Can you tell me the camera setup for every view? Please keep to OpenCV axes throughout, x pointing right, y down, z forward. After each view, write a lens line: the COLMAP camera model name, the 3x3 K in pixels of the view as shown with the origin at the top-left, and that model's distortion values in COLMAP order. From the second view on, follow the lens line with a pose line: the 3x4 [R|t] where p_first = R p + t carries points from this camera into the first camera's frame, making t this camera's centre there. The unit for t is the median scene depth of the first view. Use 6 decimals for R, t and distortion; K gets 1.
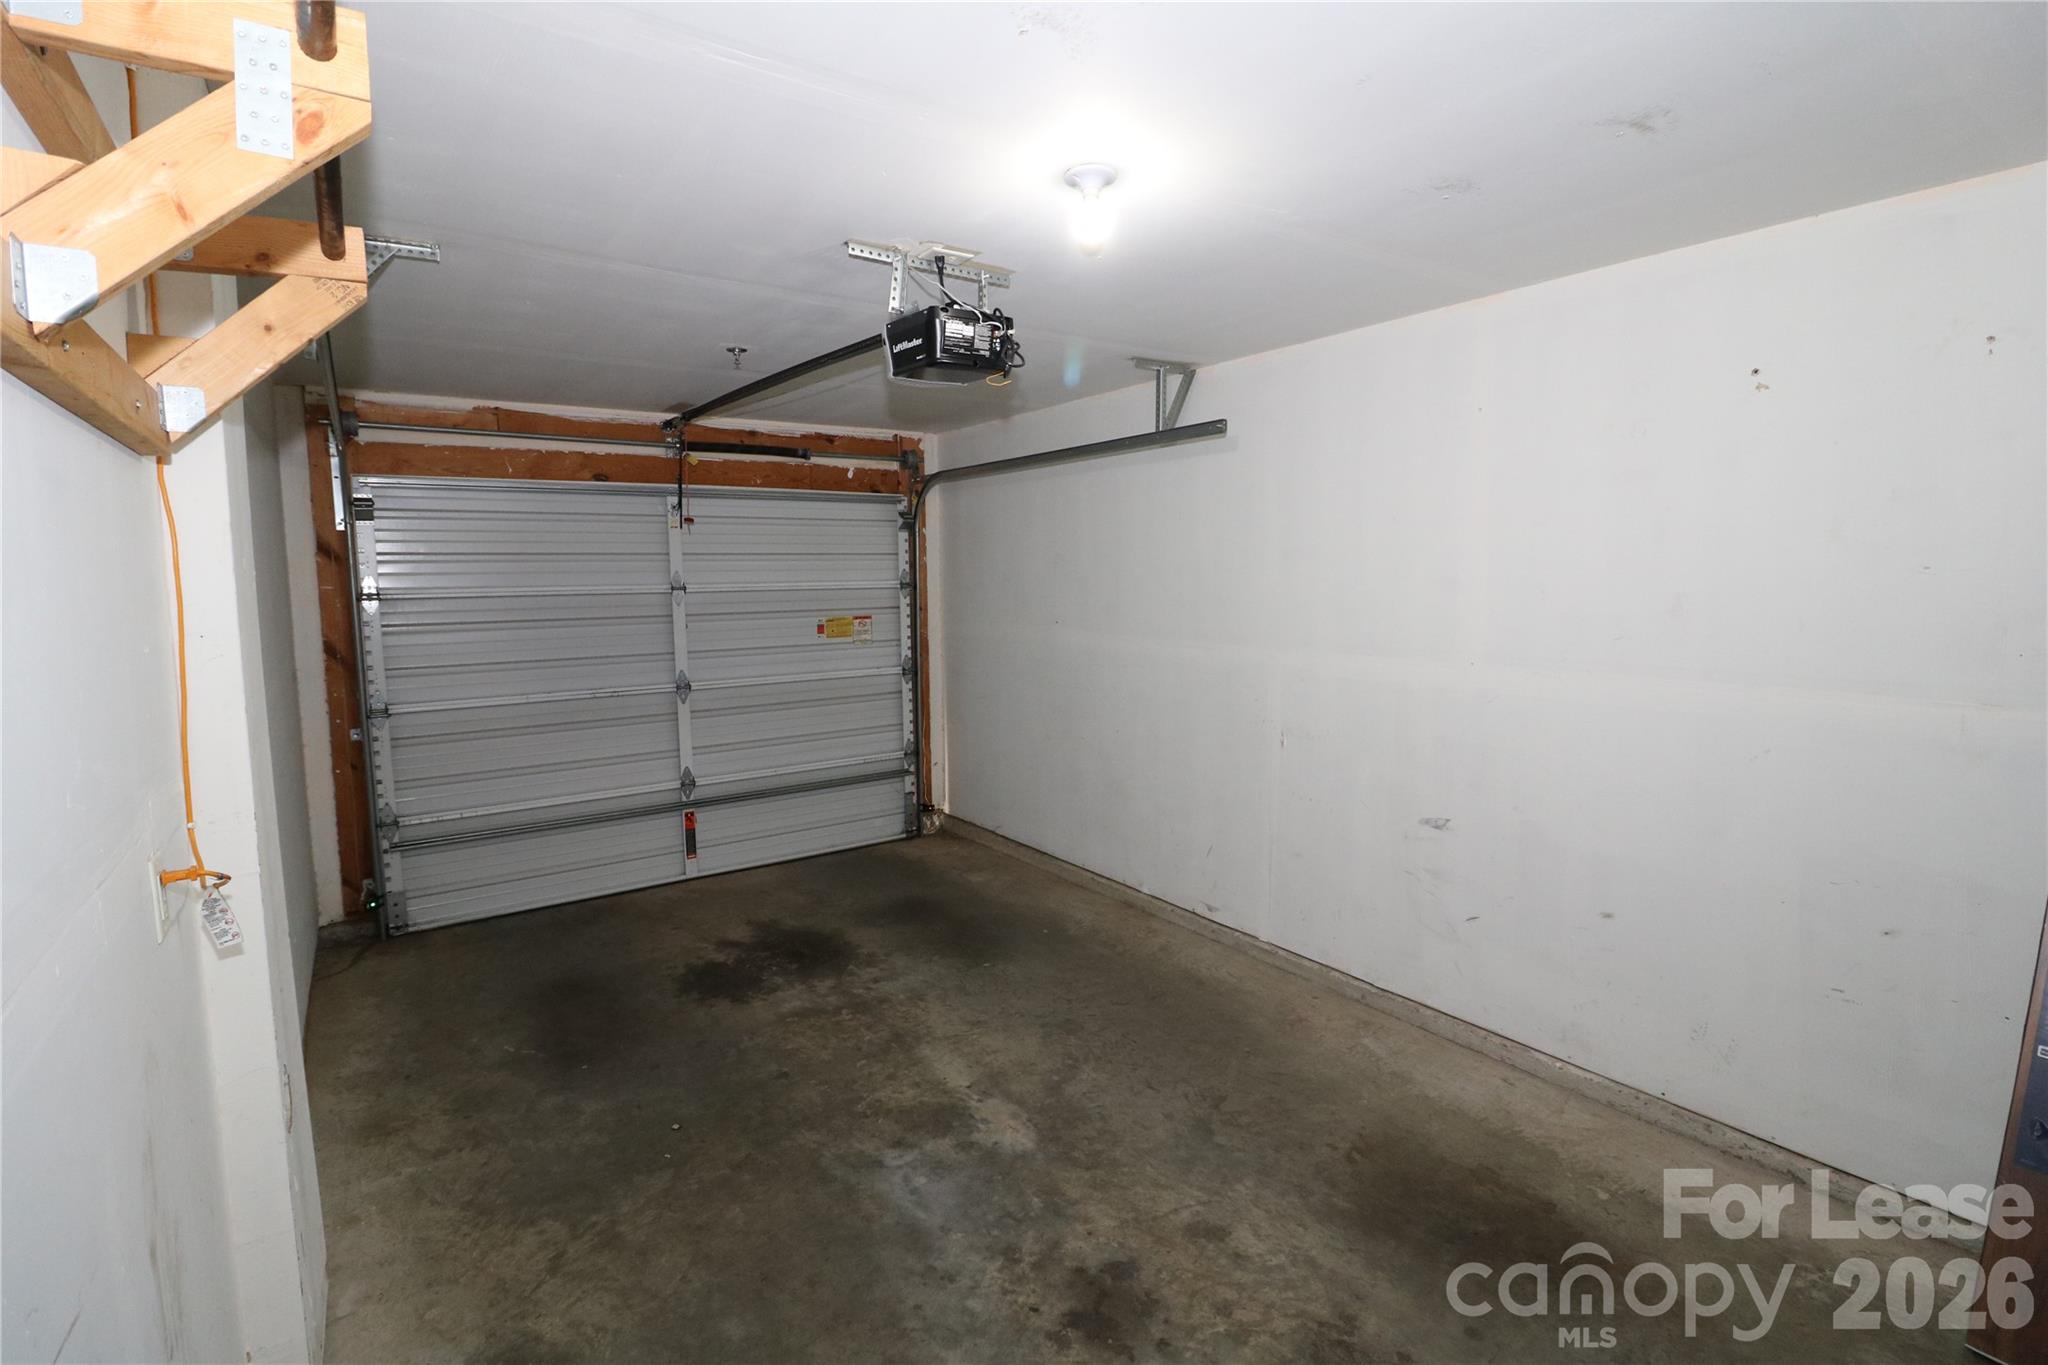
lens RADIAL K [[938.9, 0, 1021.7], [0, 938.9, 664.4], [0, 0, 1]] dist [-0.001654, -0.013907]
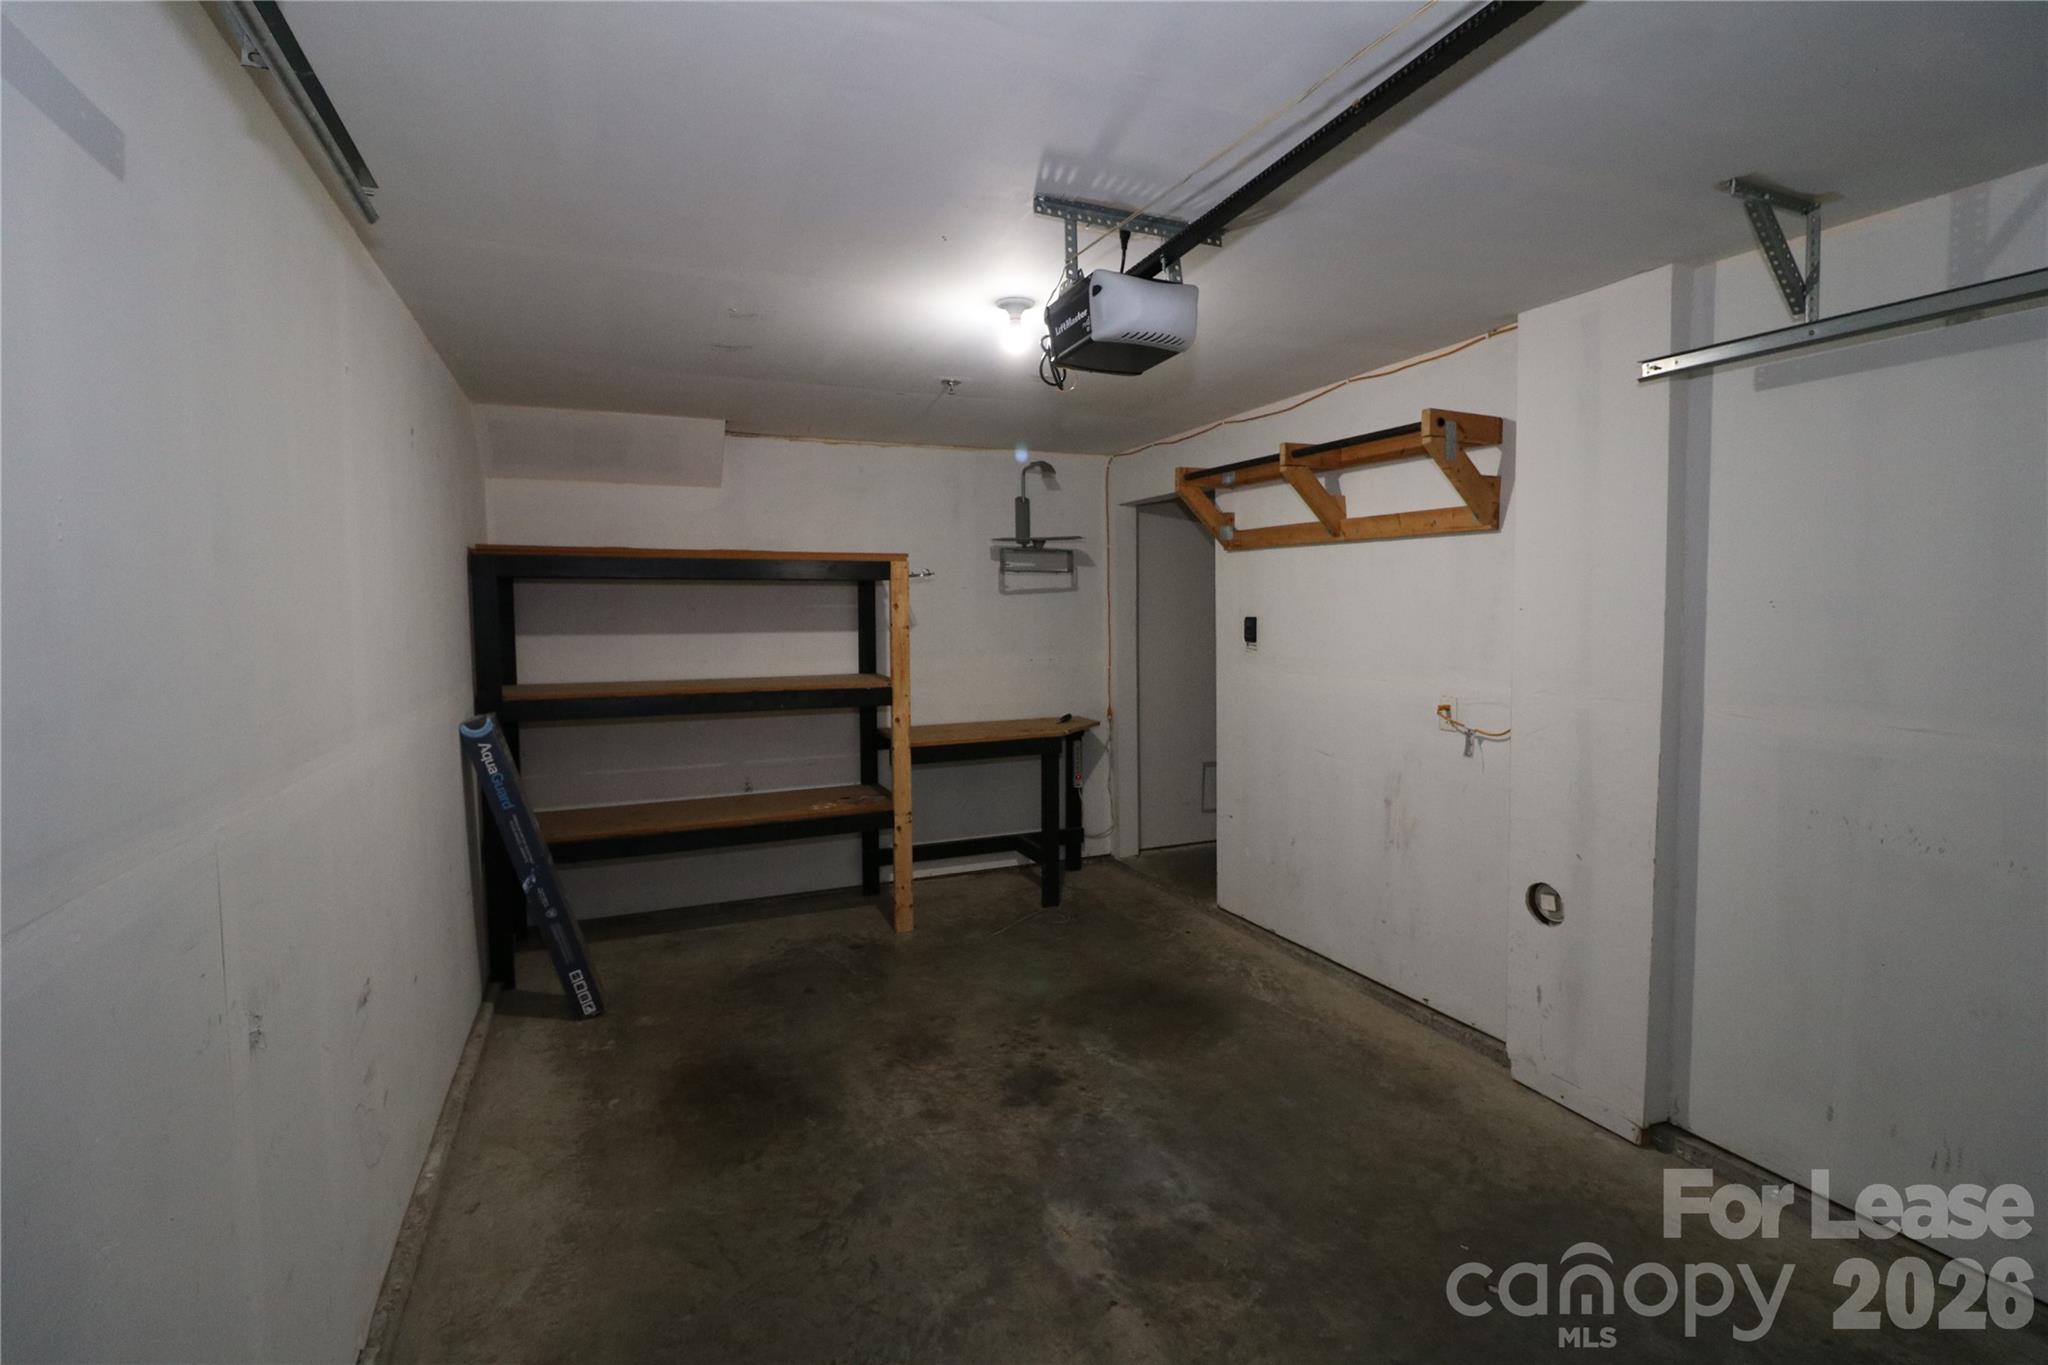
lens RADIAL K [[938.9, 0, 1021.7], [0, 938.9, 664.4], [0, 0, 1]] dist [-0.001654, -0.013907]
pose [[-0.979888, 0.010057, 0.199297, -0.154172], [0.041504, 0.987159, 0.154253, -0.164968], [-0.195187, 0.159423, -0.967722, 1.853077]]
